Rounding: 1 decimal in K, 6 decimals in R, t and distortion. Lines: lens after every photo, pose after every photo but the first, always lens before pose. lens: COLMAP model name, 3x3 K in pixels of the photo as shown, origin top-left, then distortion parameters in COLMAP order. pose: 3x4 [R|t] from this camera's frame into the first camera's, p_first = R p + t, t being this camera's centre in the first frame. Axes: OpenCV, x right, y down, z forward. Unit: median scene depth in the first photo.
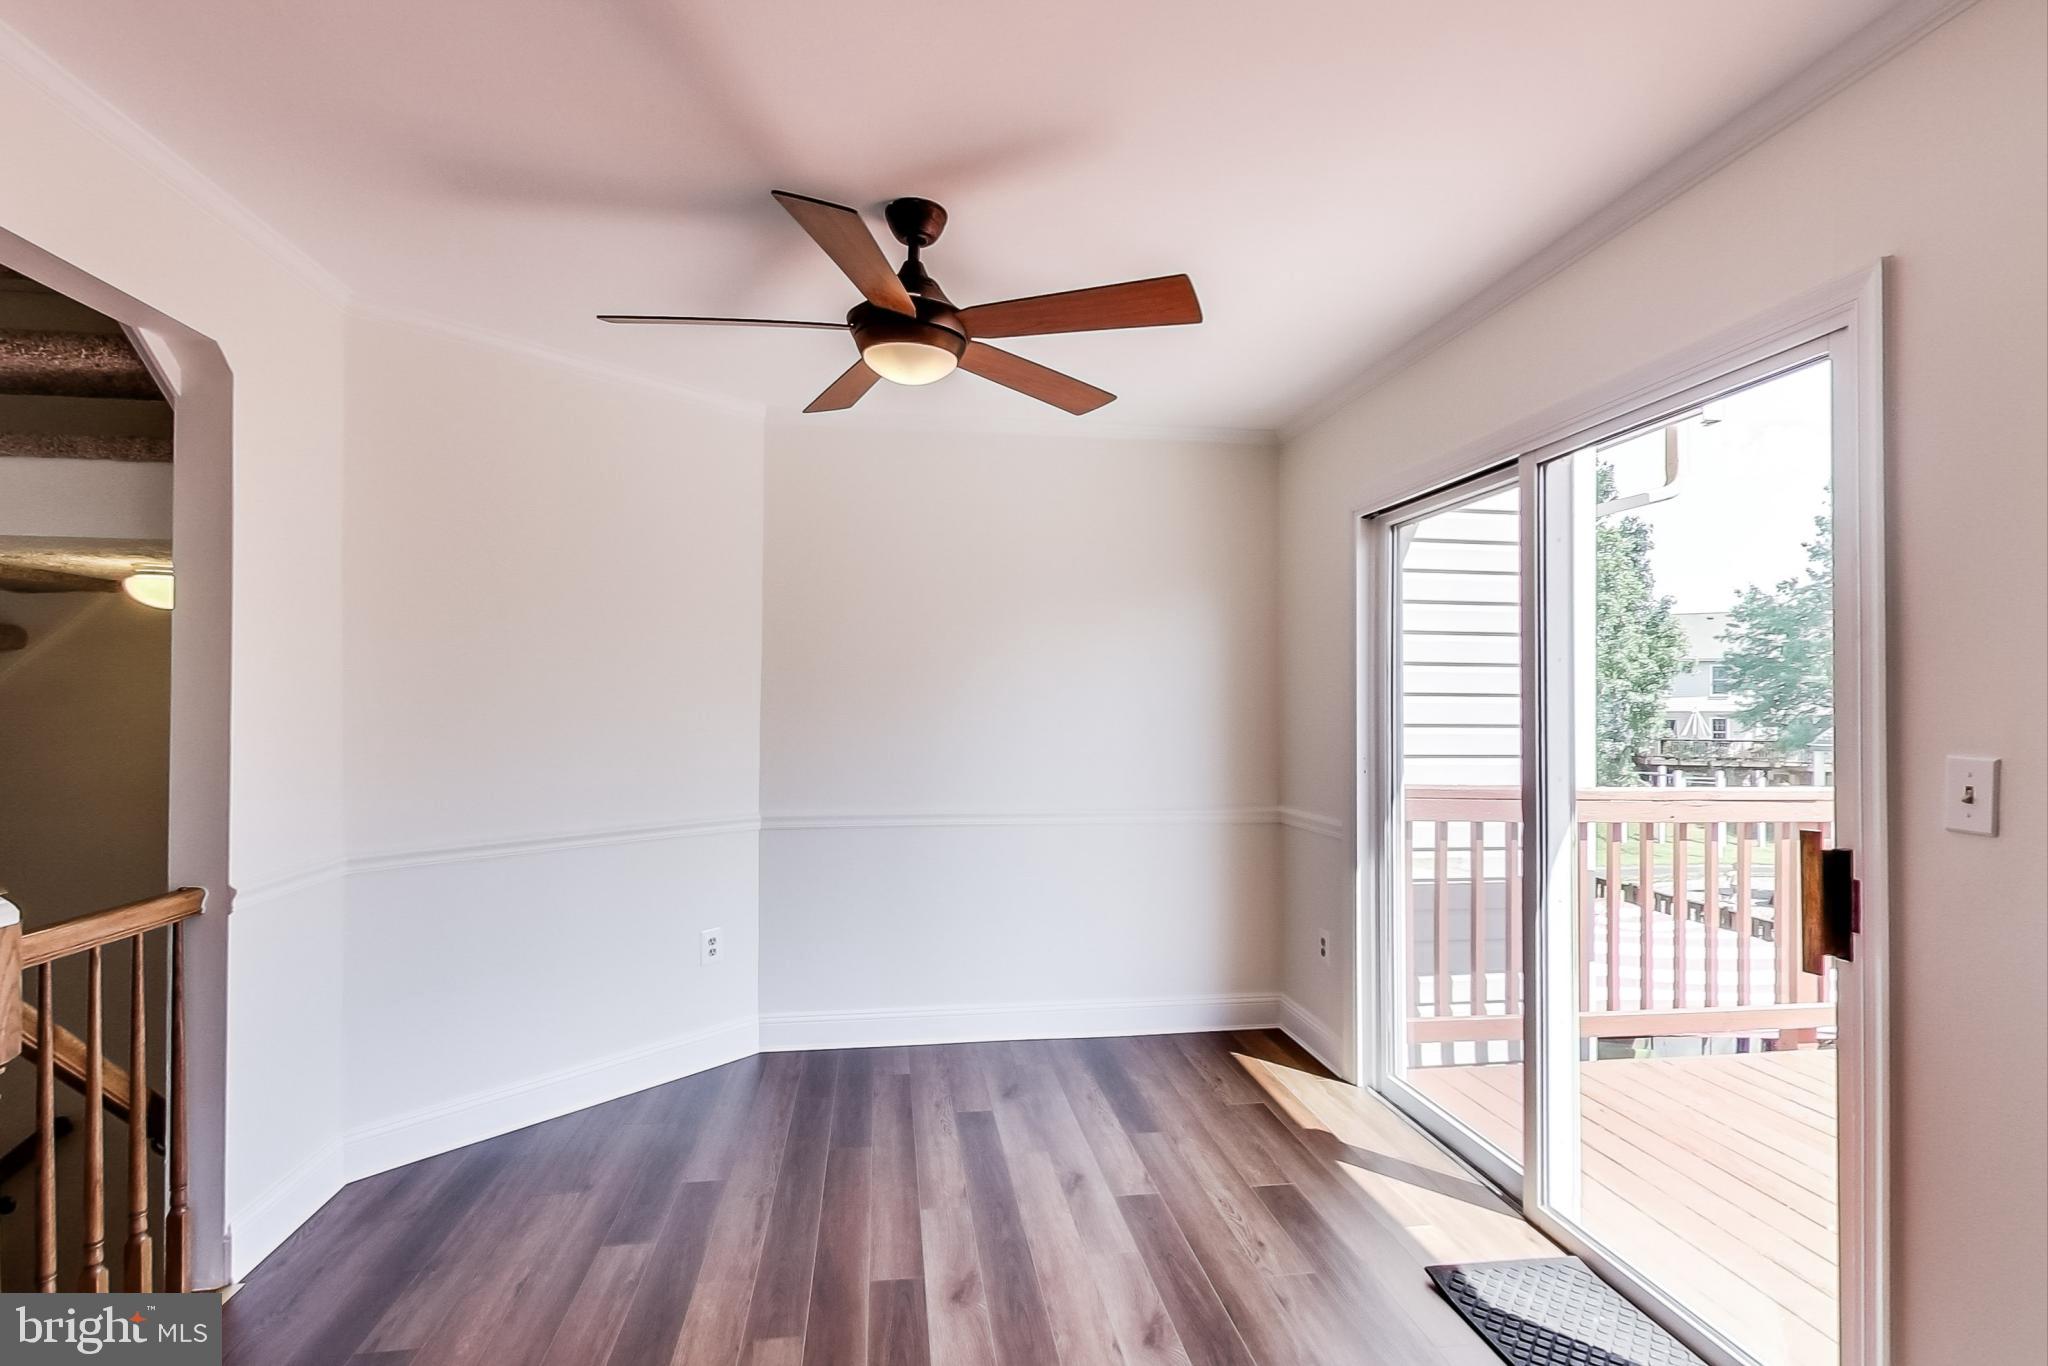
lens RADIAL K [[985.1, 0, 1029.7], [0, 985.1, 692.6], [0, 0, 1]] dist [0.000130, 0.000130]
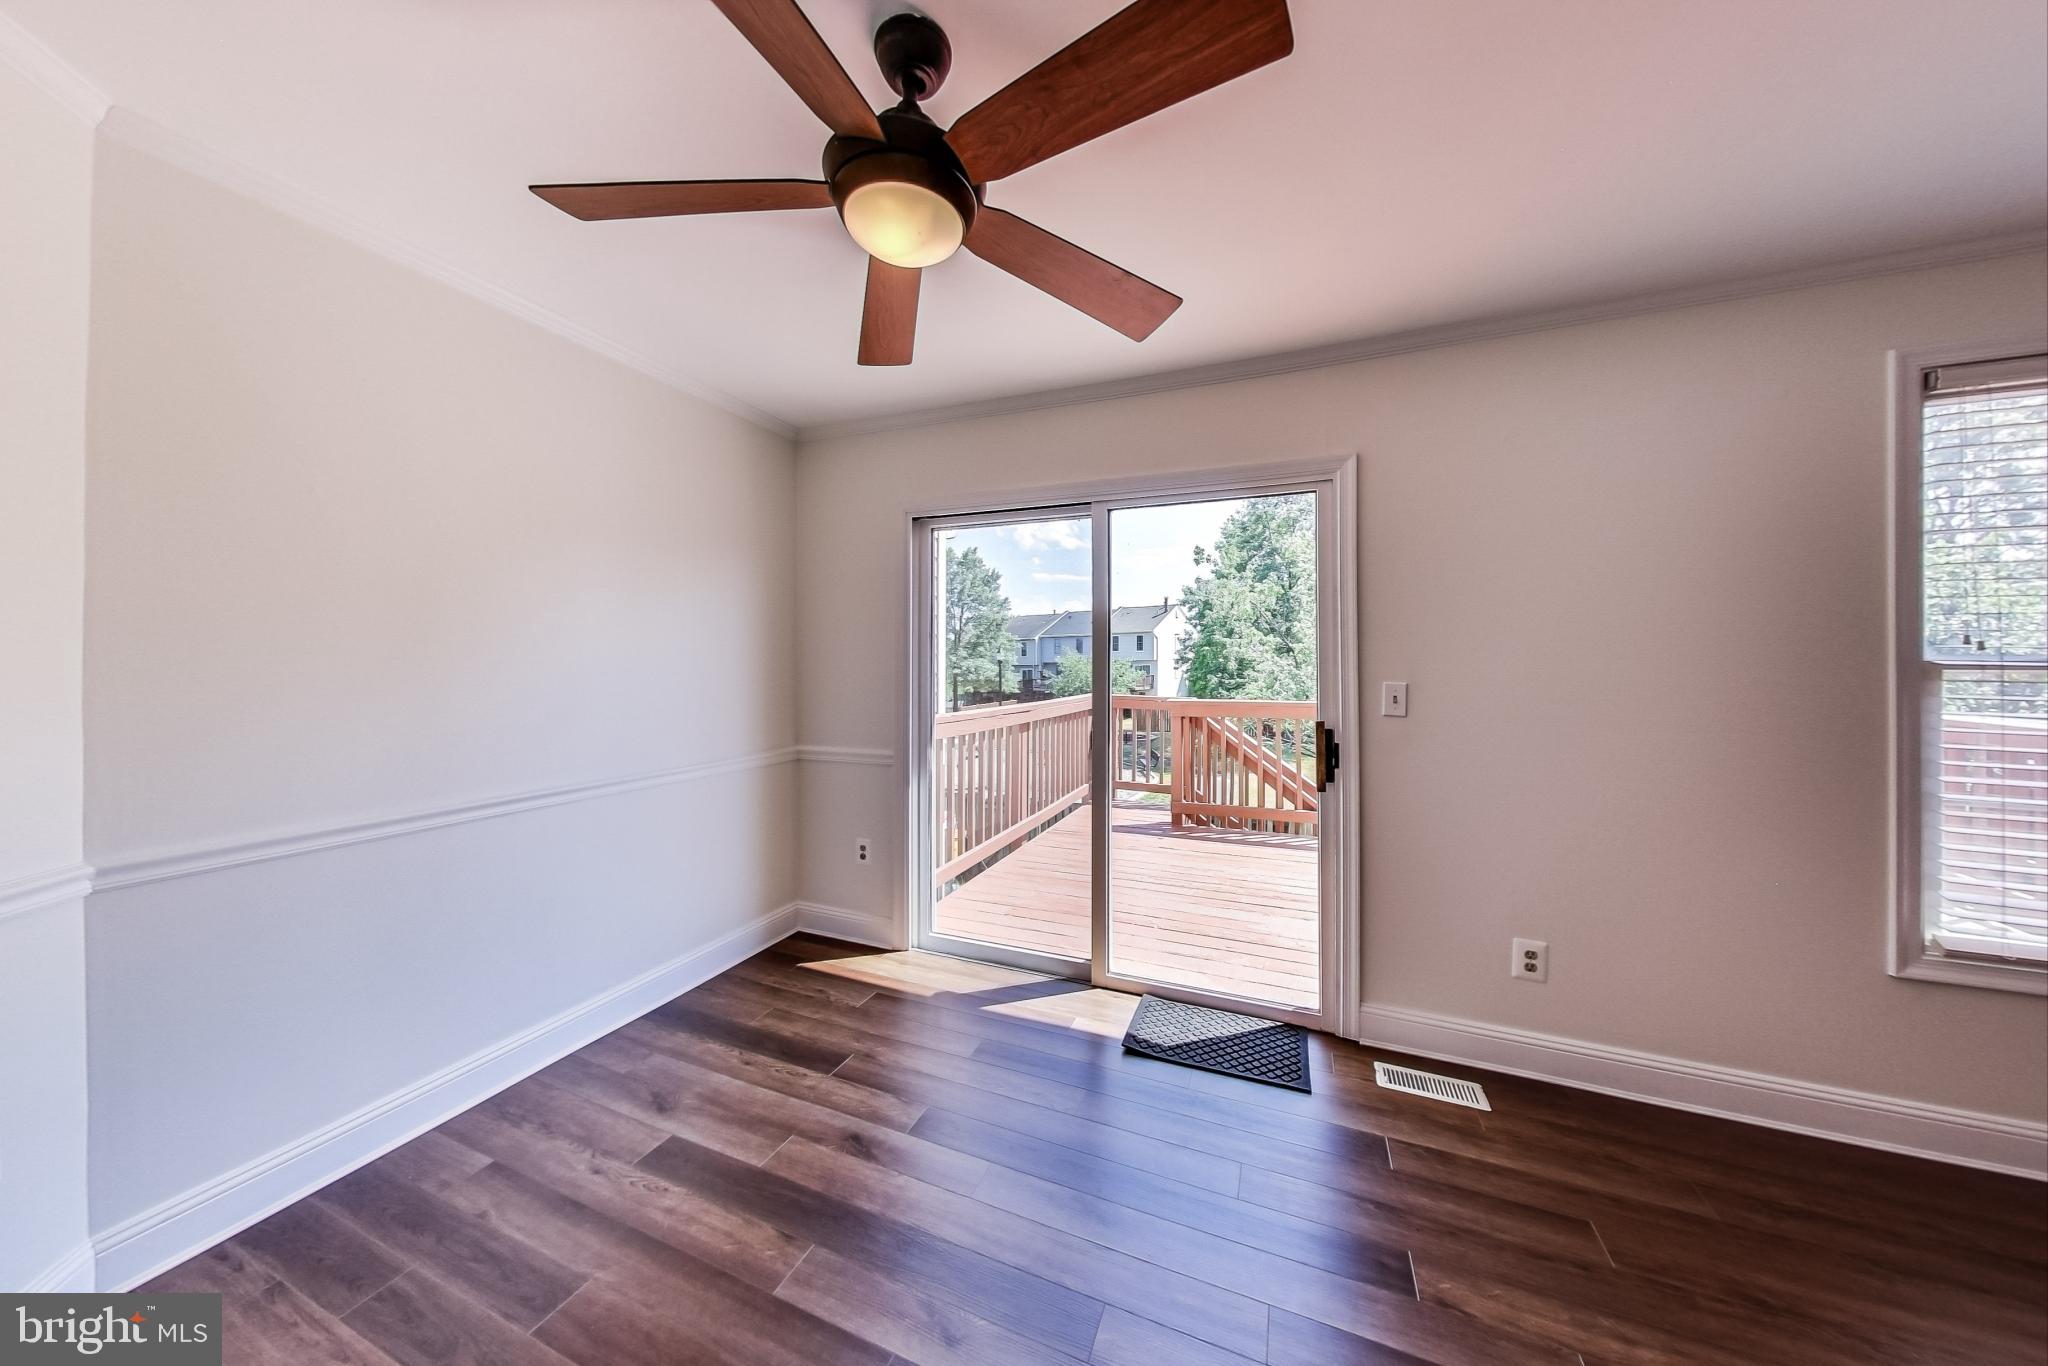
lens RADIAL K [[669.2, 0, 1008.2], [0, 669.2, 659.5], [0, 0, 1]] dist [0.001938, 0.000172]
pose [[0.518329, 0.000252, 0.855181, -0.363131], [-0.010242, 0.999930, 0.005913, 0.004563], [-0.855120, -0.011823, 0.518295, 0.427801]]
